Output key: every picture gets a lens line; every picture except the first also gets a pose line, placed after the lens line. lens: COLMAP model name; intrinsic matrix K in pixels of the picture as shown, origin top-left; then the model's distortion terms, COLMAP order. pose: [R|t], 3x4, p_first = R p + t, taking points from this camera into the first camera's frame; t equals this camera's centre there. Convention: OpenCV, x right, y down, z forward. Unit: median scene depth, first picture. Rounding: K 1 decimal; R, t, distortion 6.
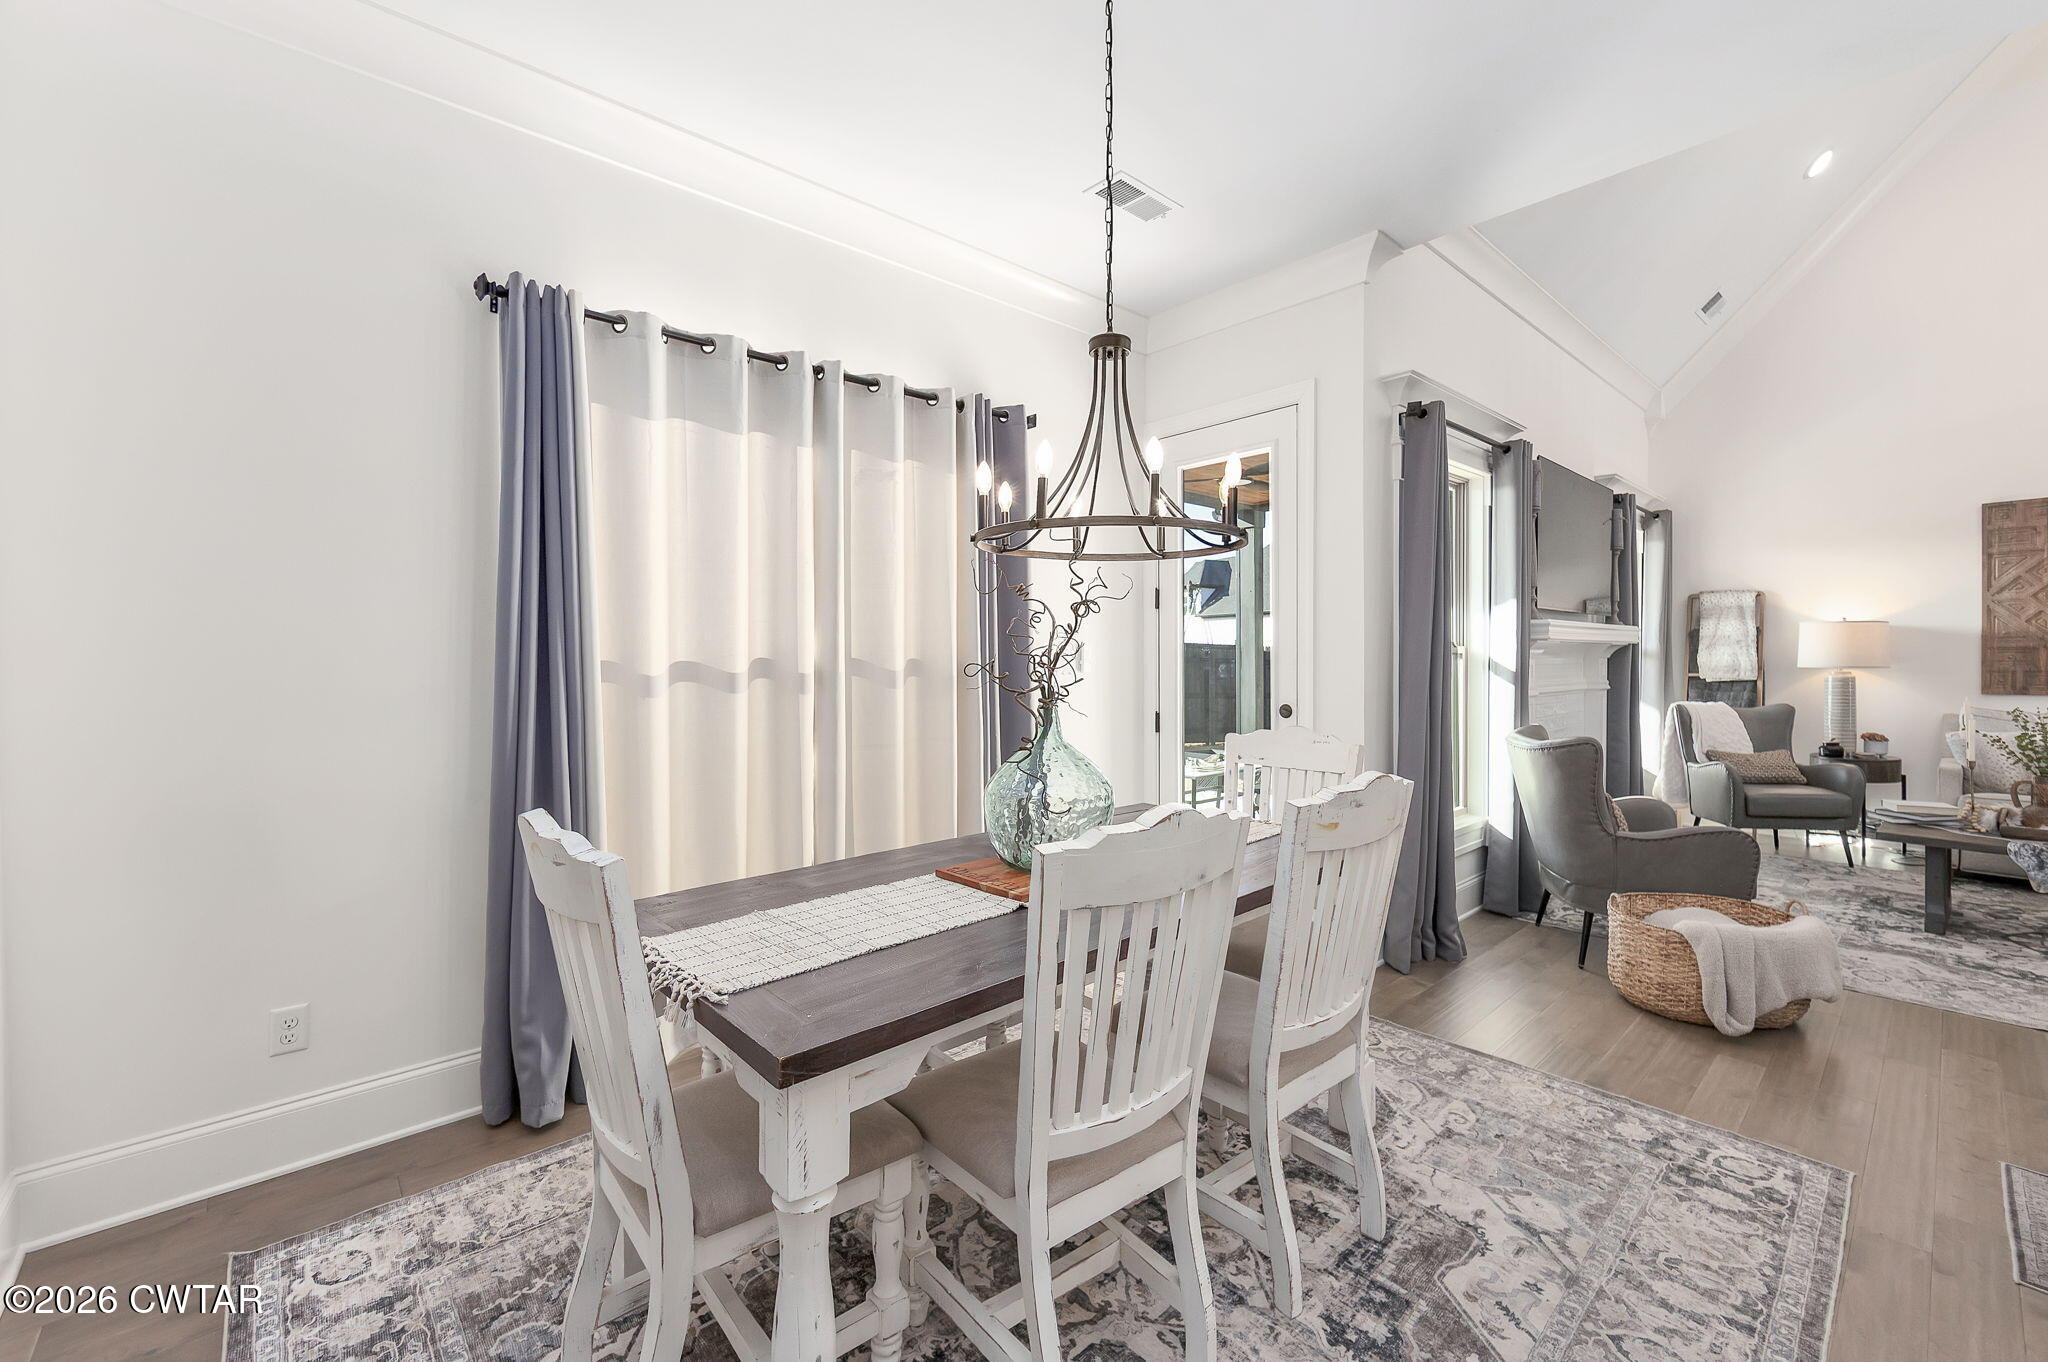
lens RADIAL K [[821.4, 0, 1023.2], [0, 821.4, 669.8], [0, 0, 1]] dist [-0.000083, -0.000523]
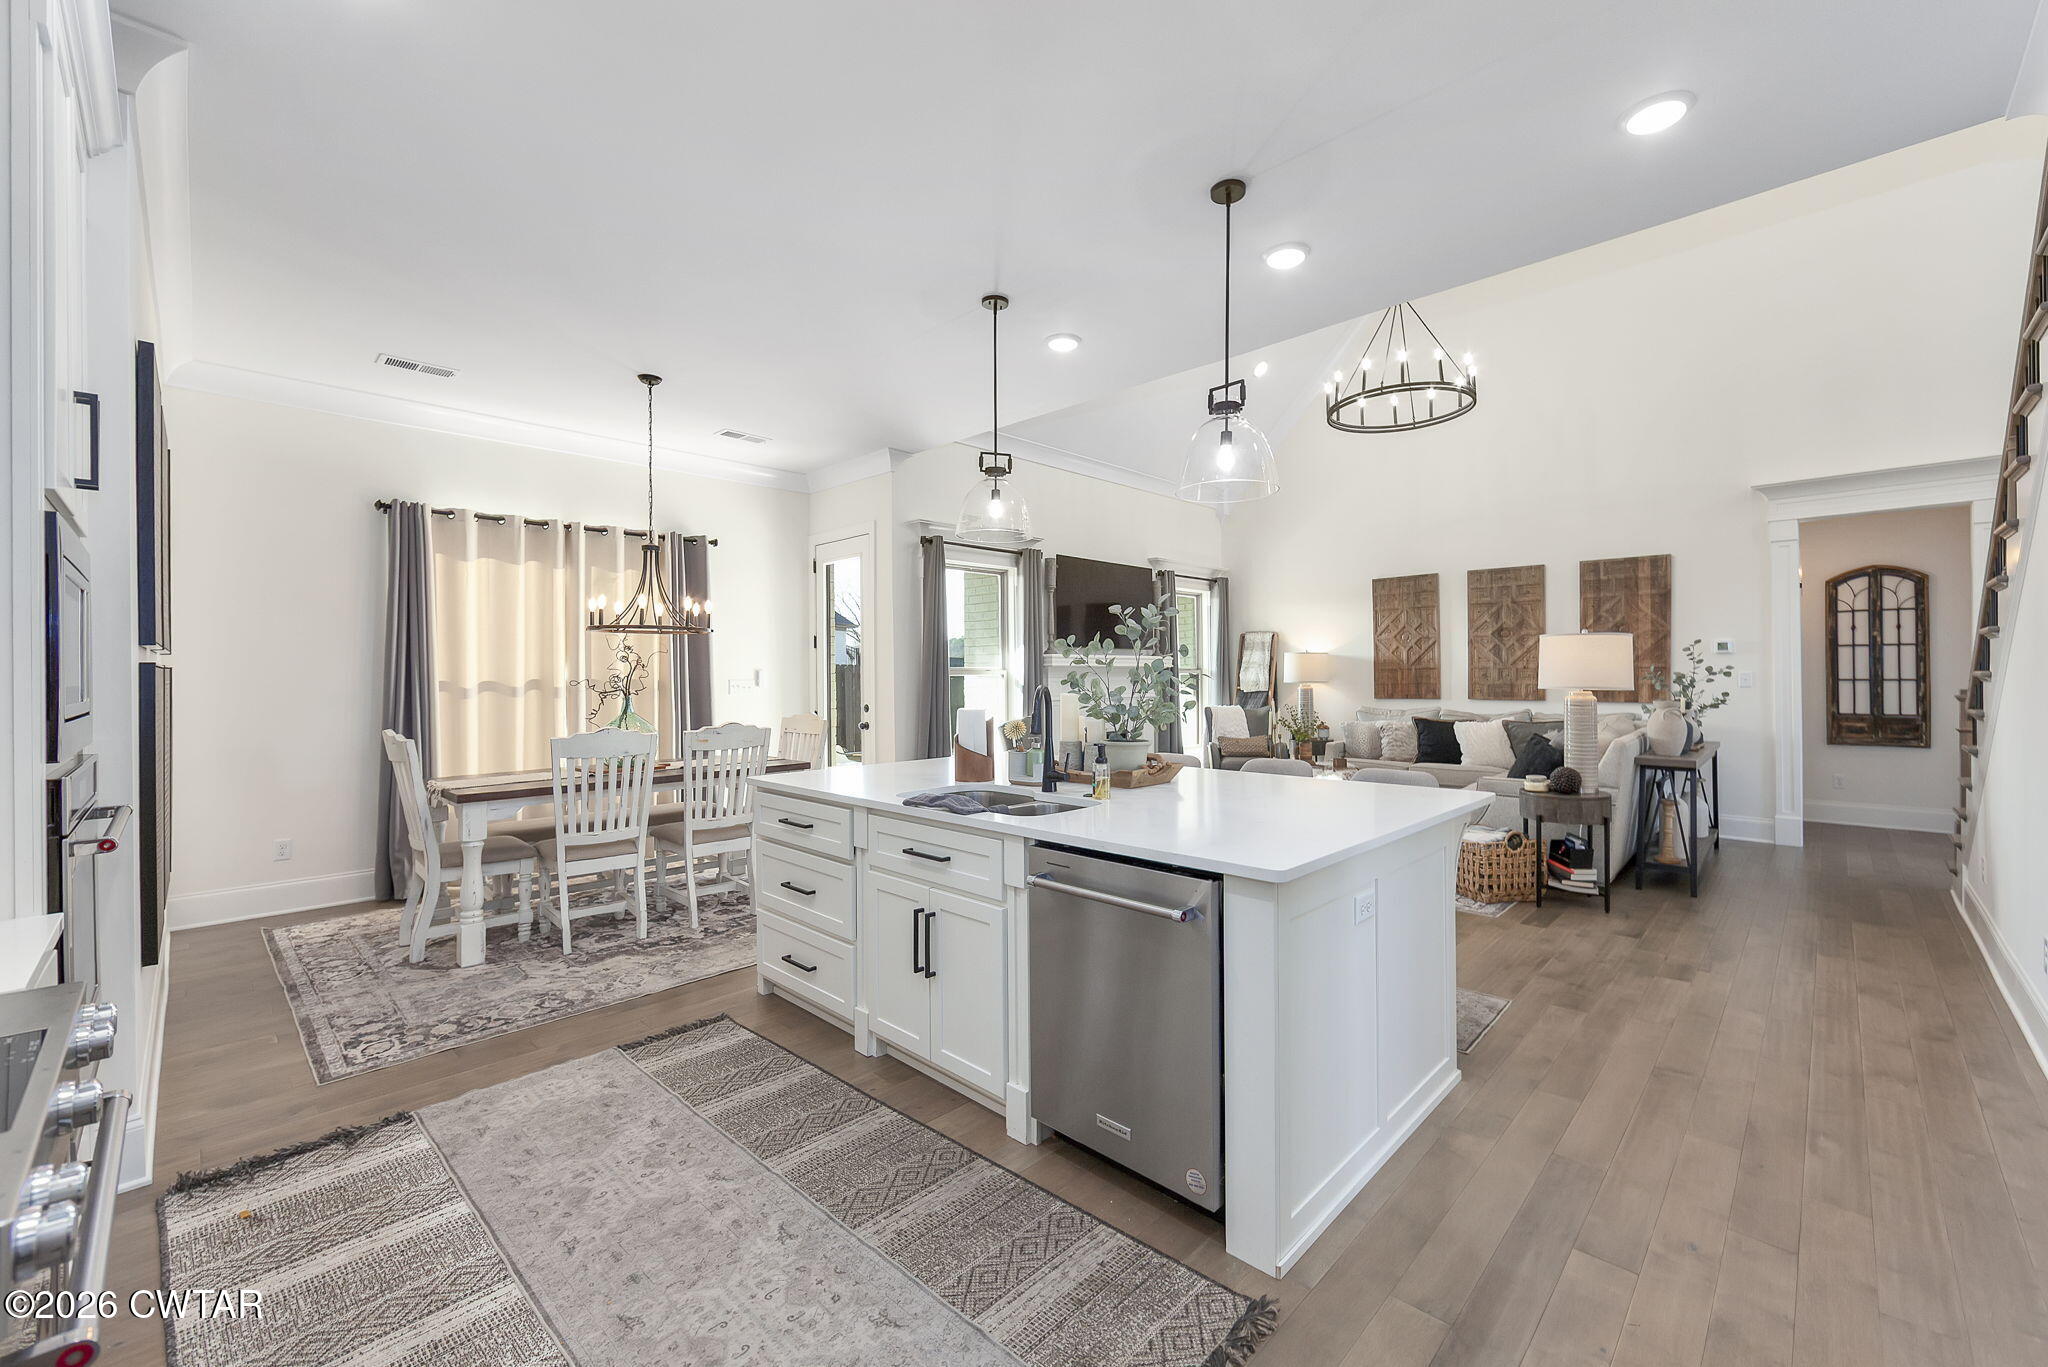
lens RADIAL K [[821.4, 0, 1024.1], [0, 821.4, 675.3], [0, 0, 1]] dist [-0.000083, -0.000523]
pose [[0.997923, -0.003992, 0.064288, 0.718992], [0.005079, 0.999847, -0.016752, 0.014550], [-0.064211, 0.017044, 0.997791, -1.008437]]
